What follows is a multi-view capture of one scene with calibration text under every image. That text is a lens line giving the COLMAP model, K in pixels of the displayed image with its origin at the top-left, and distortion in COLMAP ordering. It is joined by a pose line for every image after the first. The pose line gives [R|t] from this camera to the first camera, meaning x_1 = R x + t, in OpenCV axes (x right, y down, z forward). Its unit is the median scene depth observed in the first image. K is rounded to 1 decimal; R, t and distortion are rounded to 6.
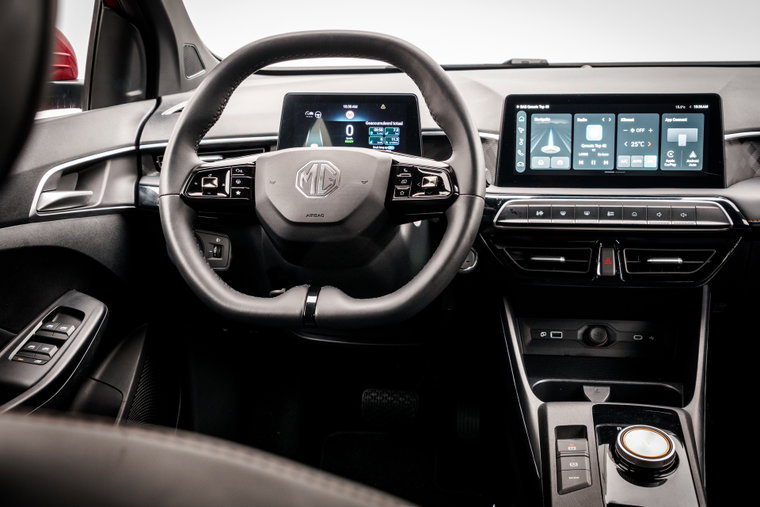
lens RADIAL K [[953.8, 0, 377.6], [0, 953.8, 259.9], [0, 0, 1]] dist [0.040062, 0.000000]
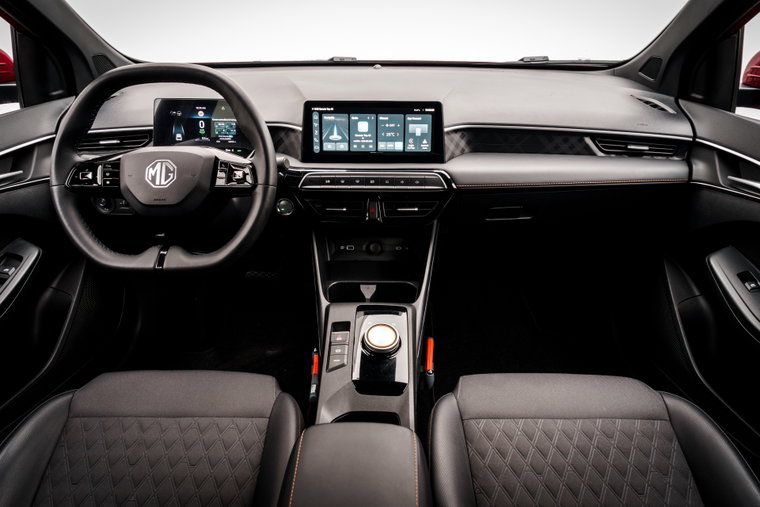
lens RADIAL K [[525.0, 0, 380.8], [0, 525.0, 254.5], [0, 0, 1]] dist [0.000437, -0.002372]
pose [[0.993112, -0.037902, 0.110867, 0.154569], [0.012522, 0.975148, 0.221202, -0.119738], [-0.116496, -0.218290, 0.968906, 0.136254]]
